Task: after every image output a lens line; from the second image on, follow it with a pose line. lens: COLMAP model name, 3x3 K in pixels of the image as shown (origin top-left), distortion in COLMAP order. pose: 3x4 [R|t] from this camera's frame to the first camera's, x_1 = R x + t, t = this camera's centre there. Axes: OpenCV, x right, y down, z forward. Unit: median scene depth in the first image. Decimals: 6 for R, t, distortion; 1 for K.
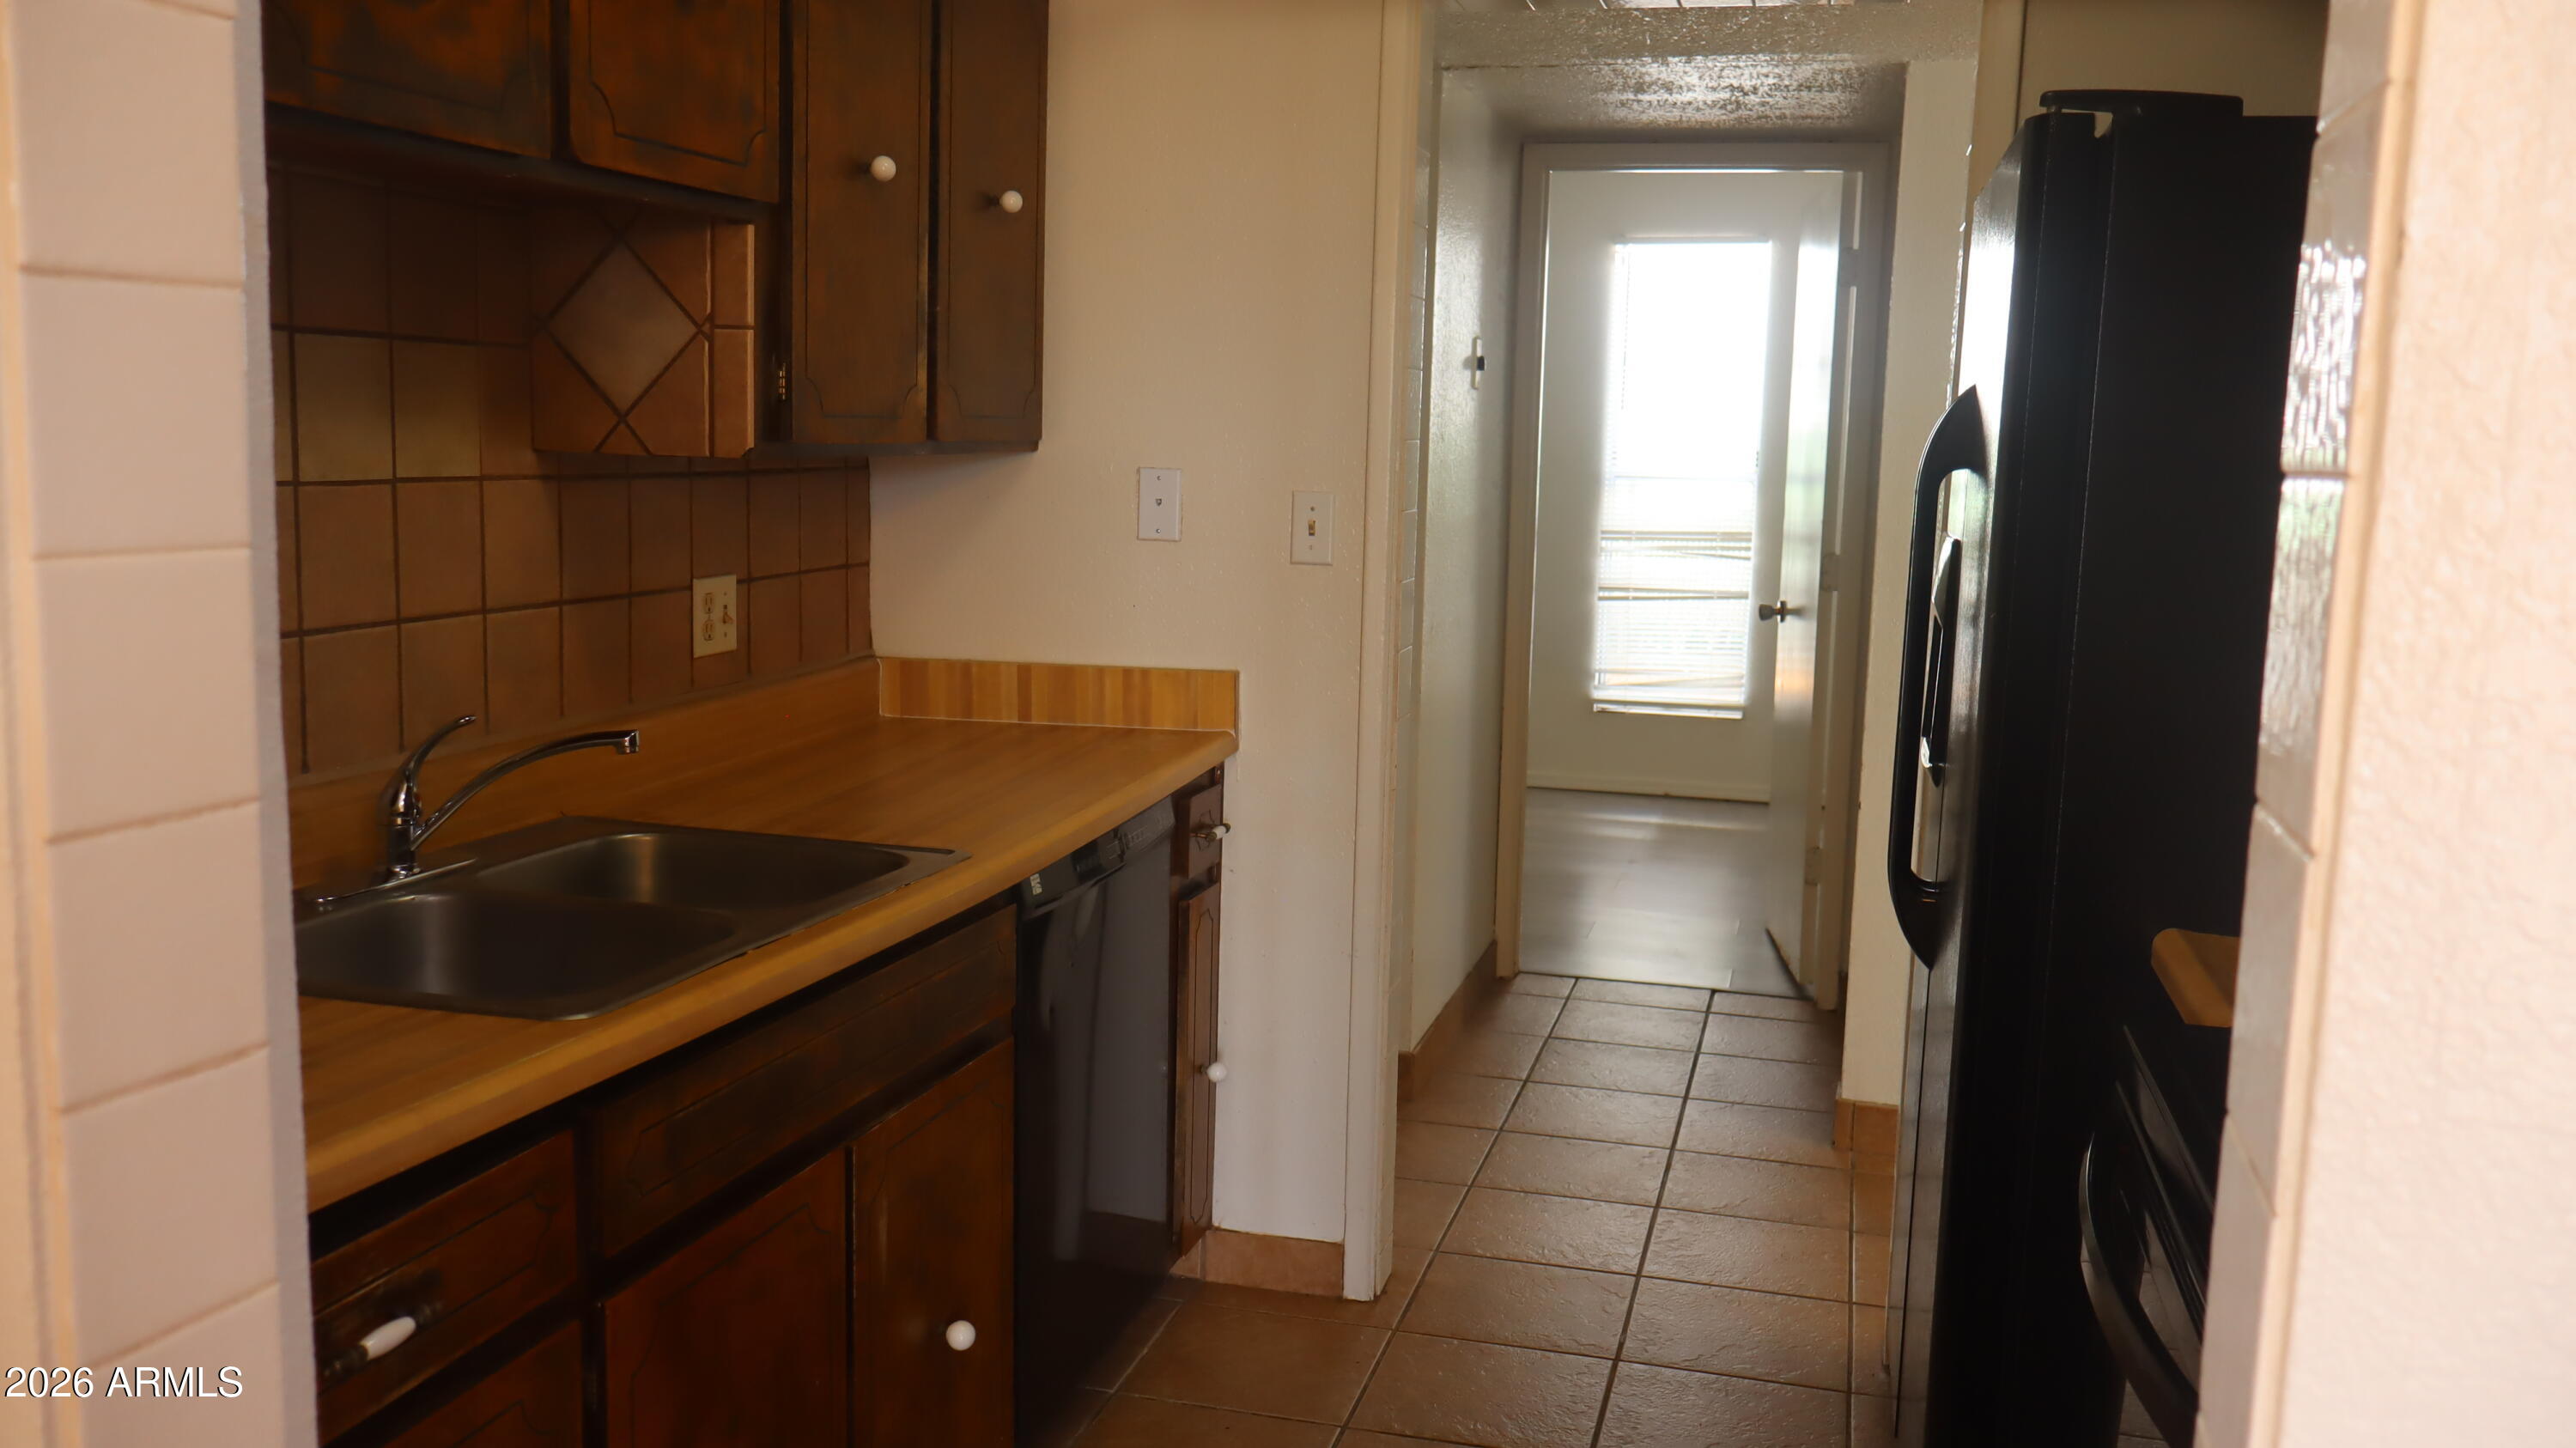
lens RADIAL K [[2184.8, 0, 1280.3], [0, 2184.8, 729.1], [0, 0, 1]] dist [0.002045, -0.000240]
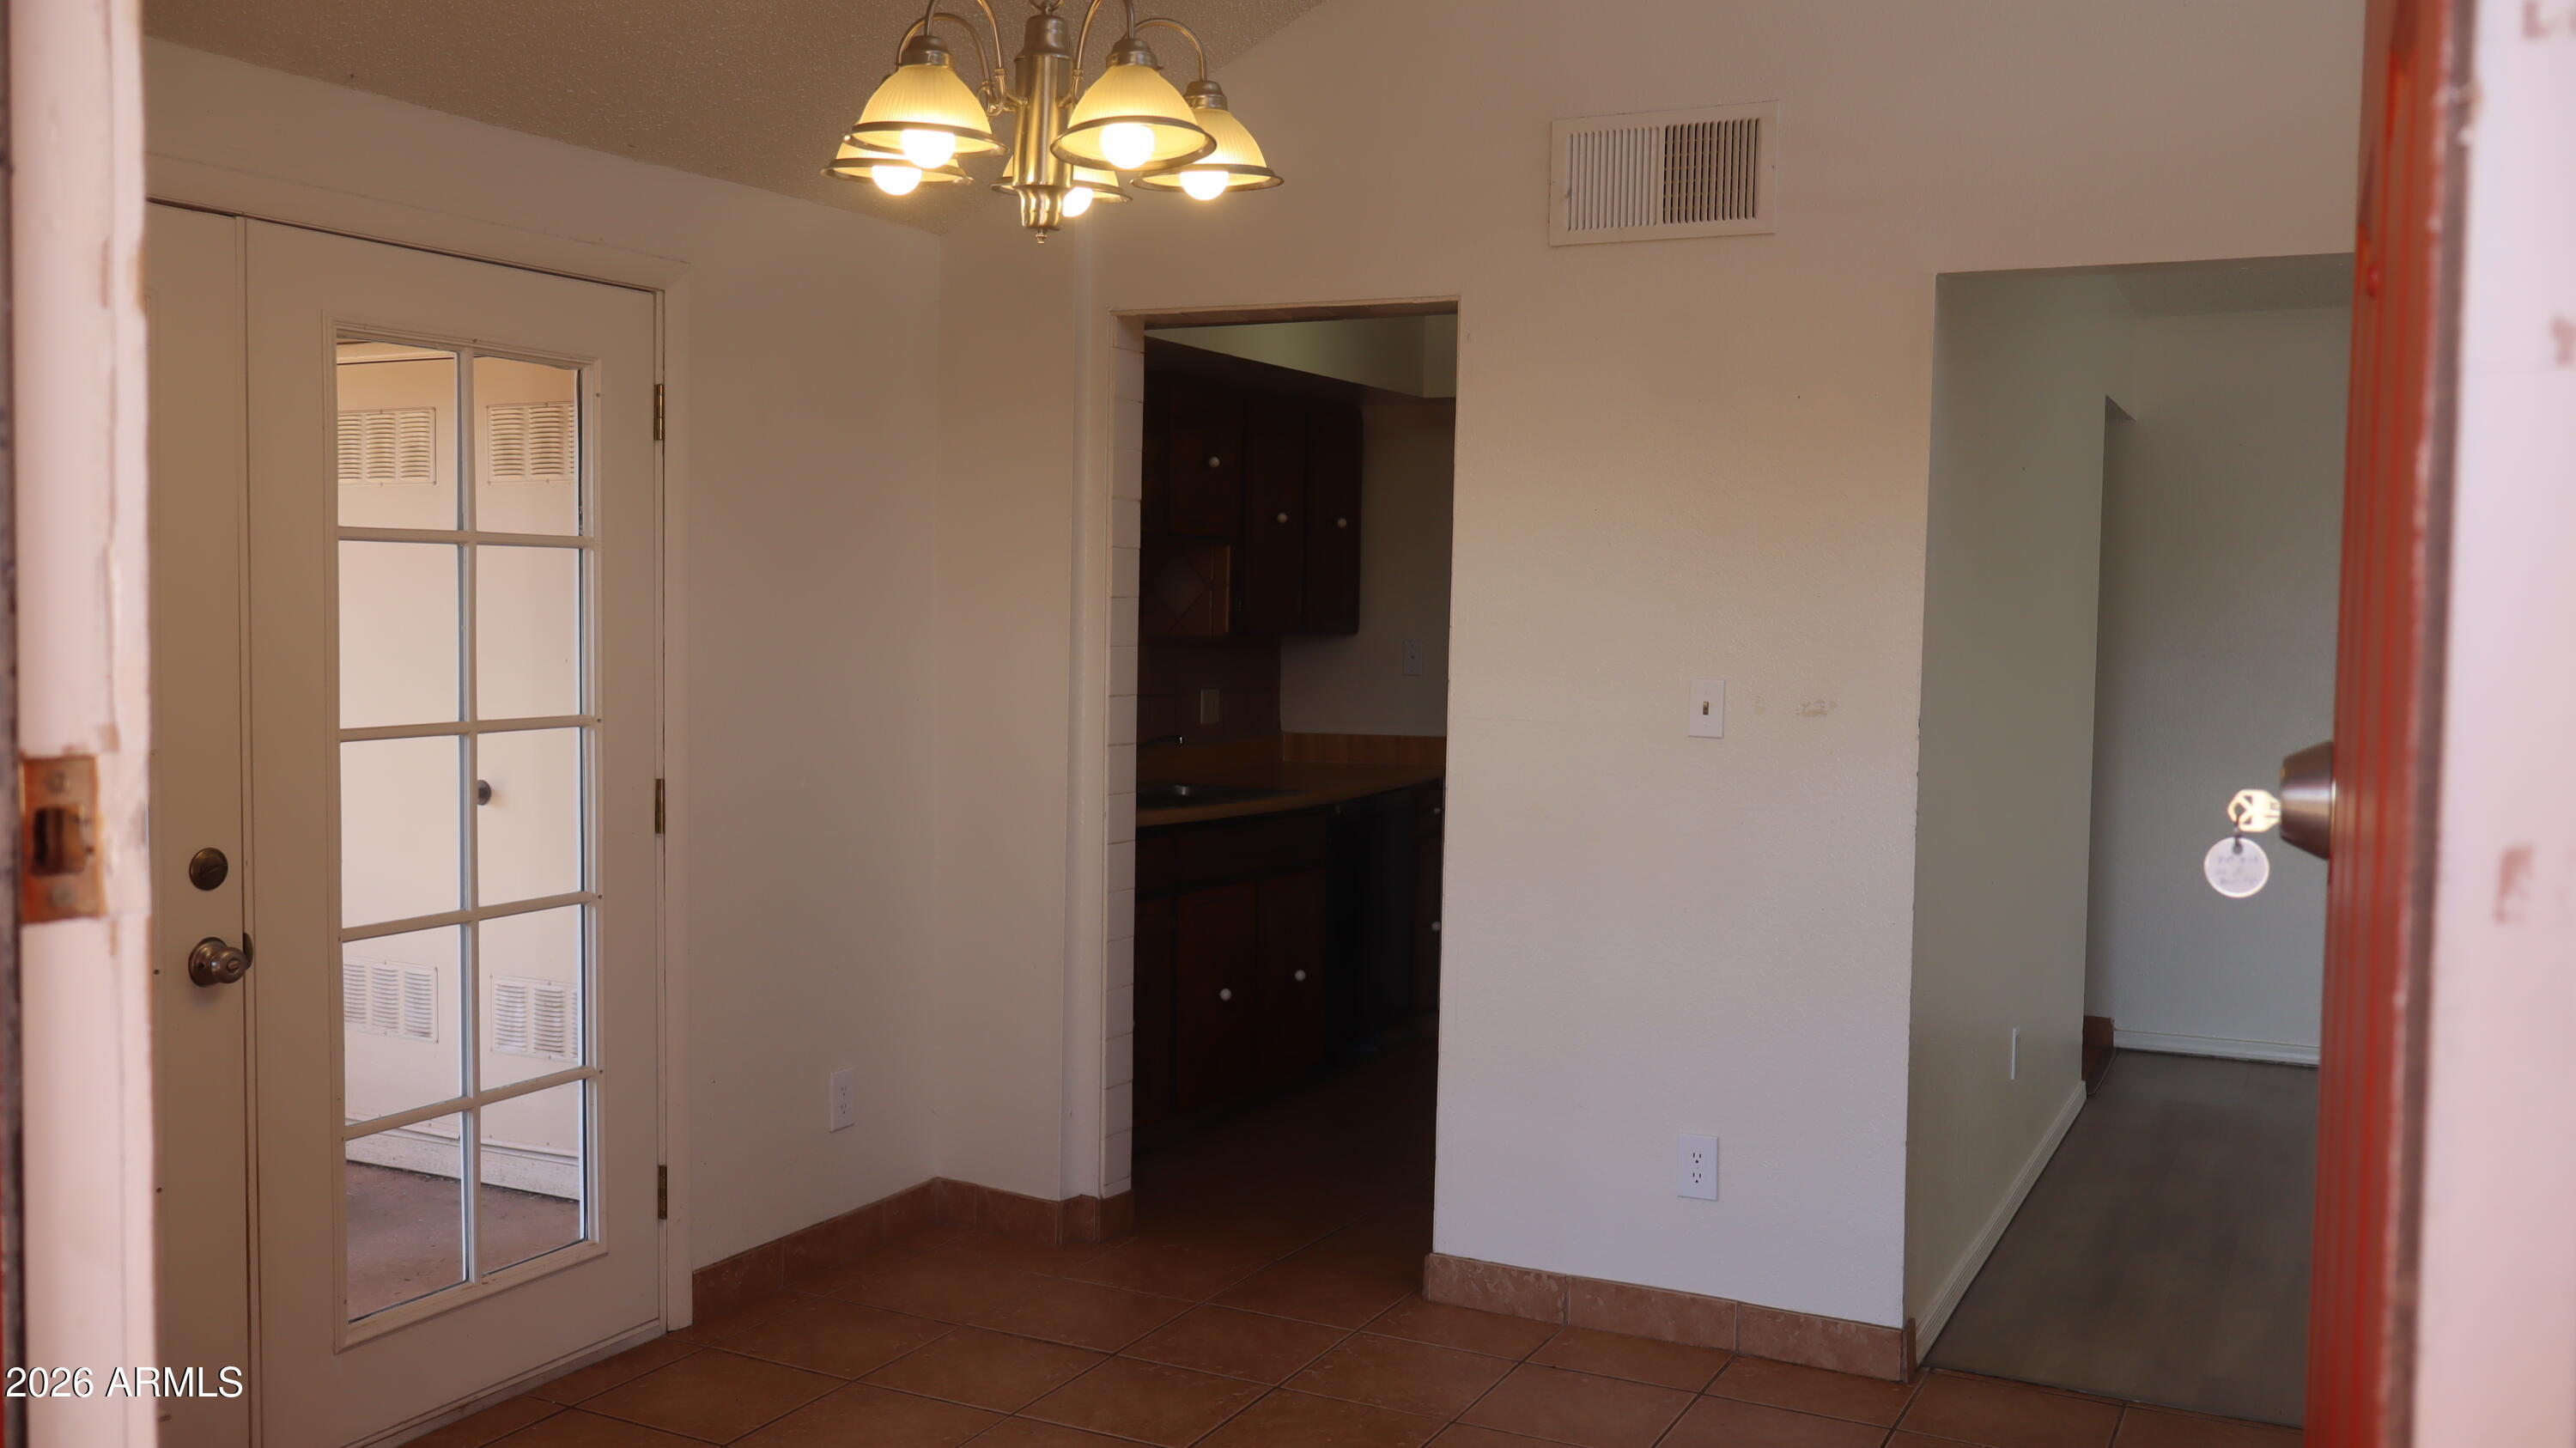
lens RADIAL K [[2184.8, 0, 1297.8], [0, 2184.8, 733.9], [0, 0, 1]] dist [0.002045, -0.000240]
pose [[0.979650, -0.001286, -0.200709, 0.259605], [-0.016004, 0.996295, -0.084496, 0.150034], [0.200074, 0.085989, 0.976000, -1.081559]]
